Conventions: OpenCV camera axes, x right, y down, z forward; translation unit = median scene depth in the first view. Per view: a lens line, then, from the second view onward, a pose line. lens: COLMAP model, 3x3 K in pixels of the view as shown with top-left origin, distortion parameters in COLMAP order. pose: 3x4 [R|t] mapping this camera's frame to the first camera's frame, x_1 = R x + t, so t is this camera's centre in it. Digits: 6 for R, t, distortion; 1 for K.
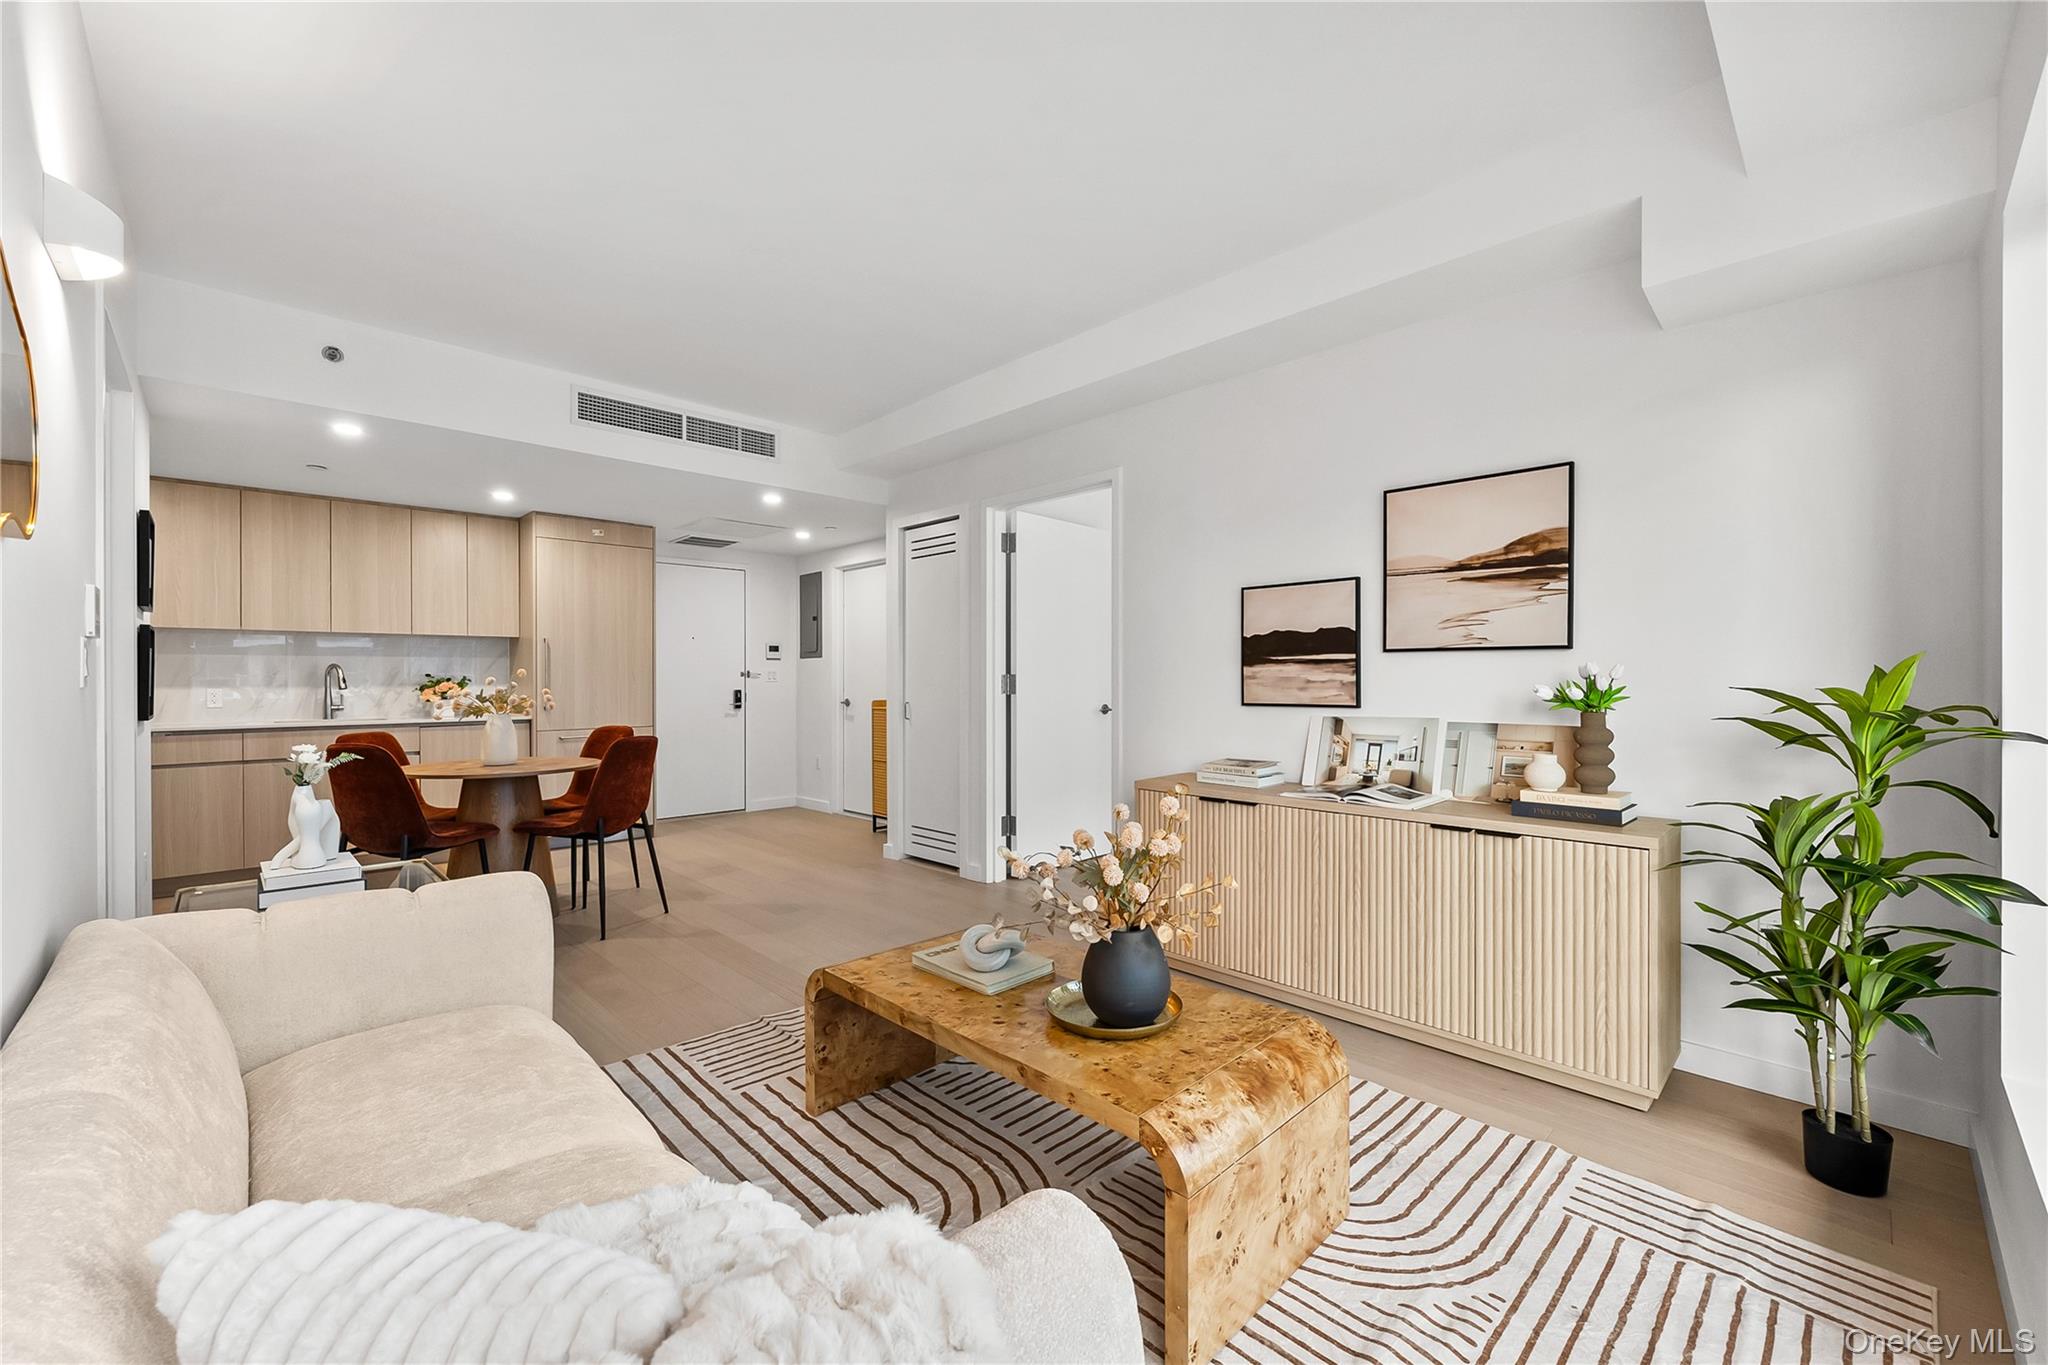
lens RADIAL K [[832.5, 0, 1024.2], [0, 832.5, 681.8], [0, 0, 1]] dist [0.004326, 0.001952]
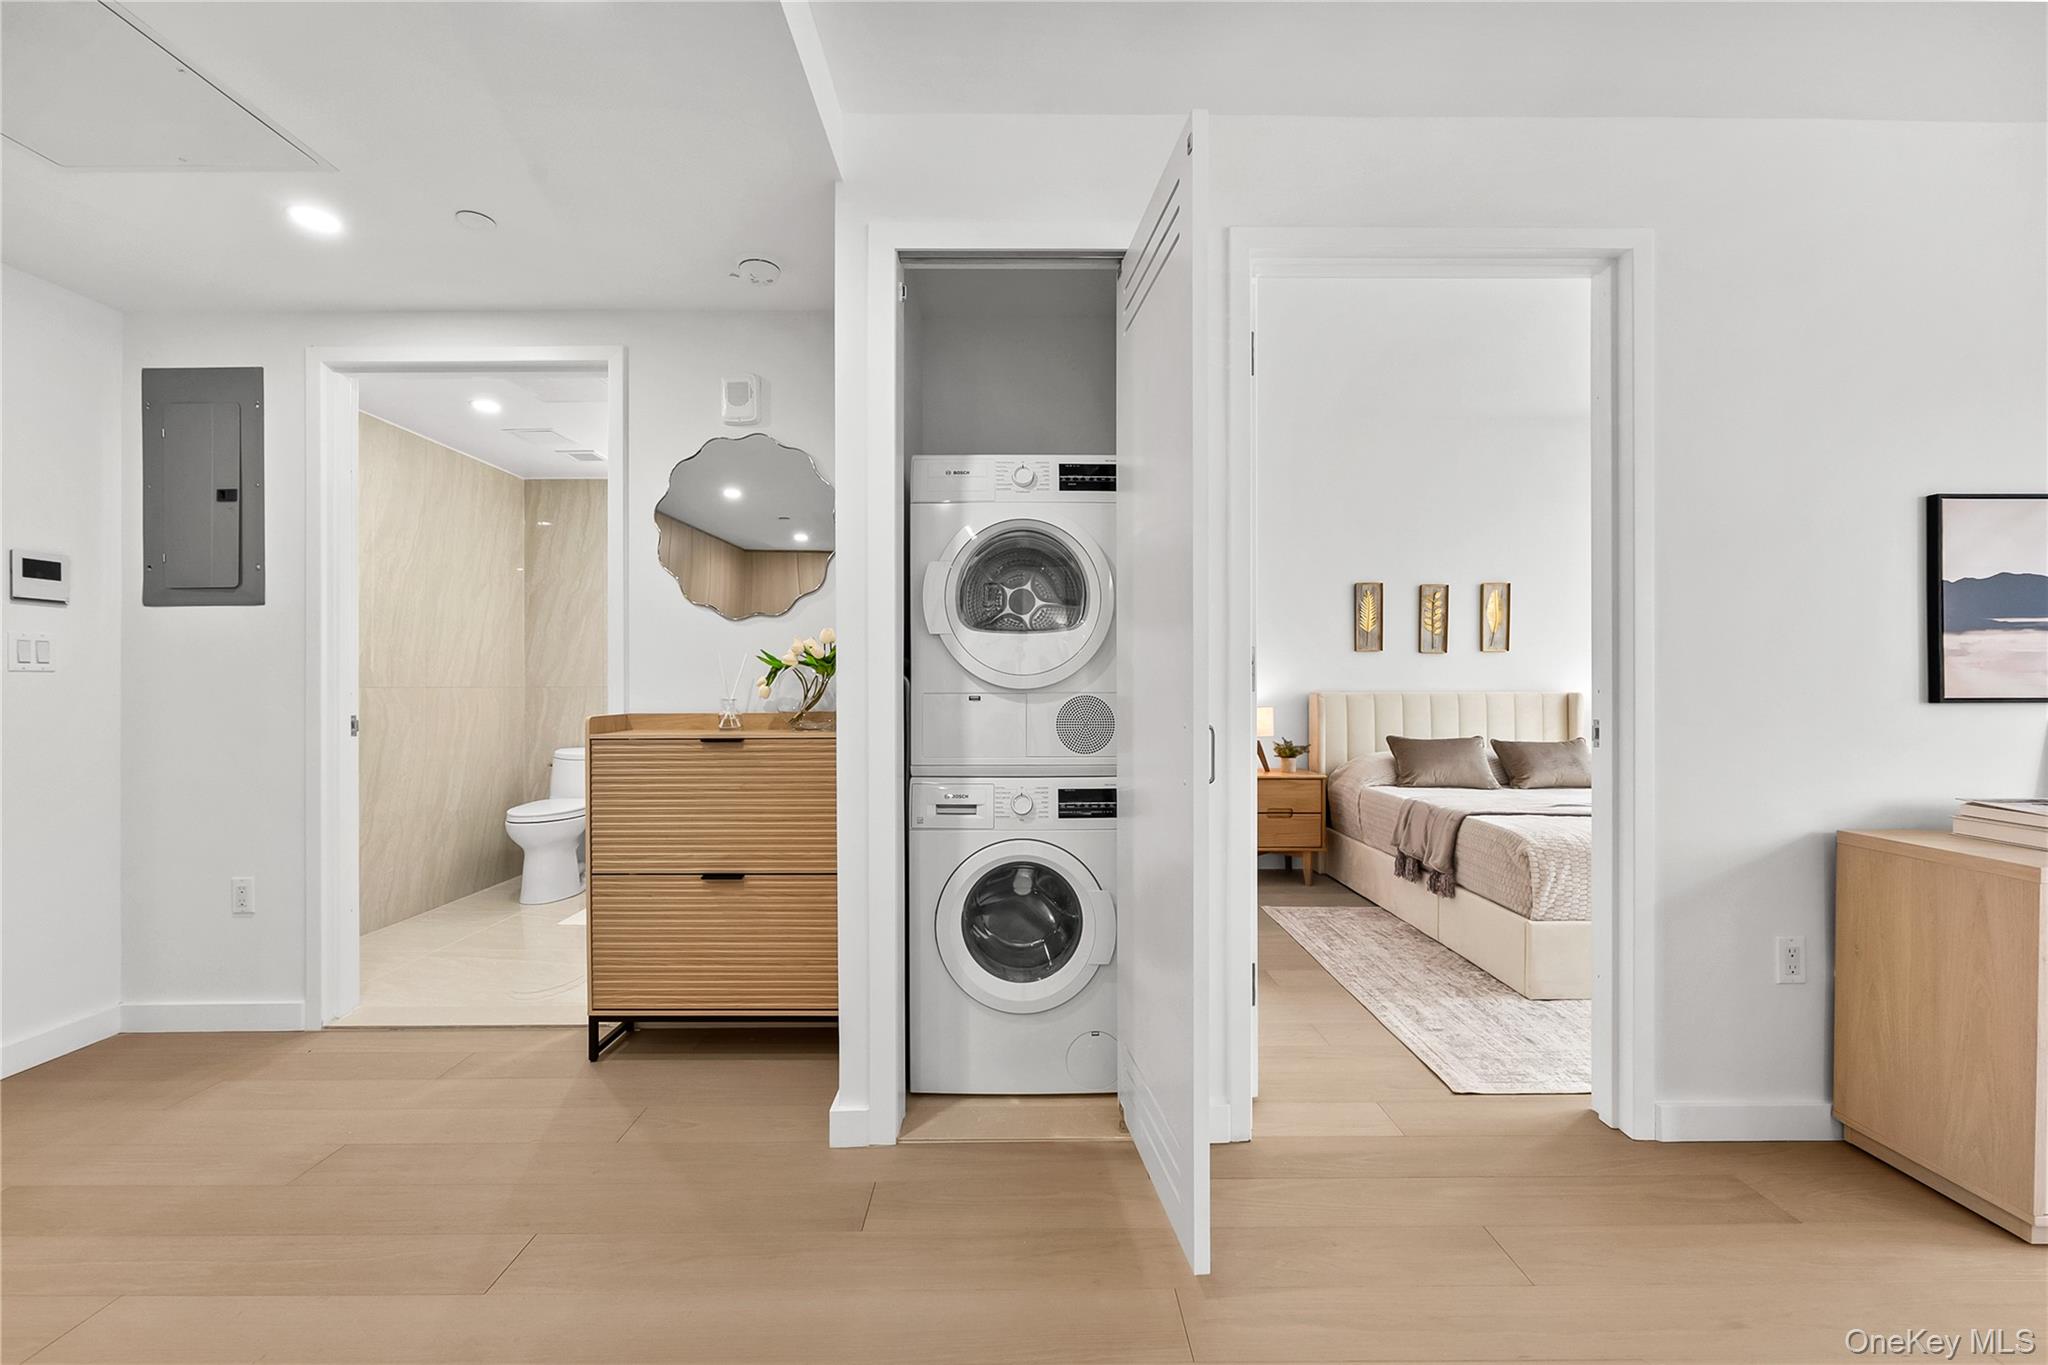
lens RADIAL K [[832.5, 0, 1026.9], [0, 832.5, 684.0], [0, 0, 1]] dist [0.004326, 0.001952]
pose [[0.686968, -0.005585, 0.726667, -0.583405], [0.004371, 0.999984, 0.003553, 0.011408], [-0.726675, 0.000736, 0.686981, 1.060793]]
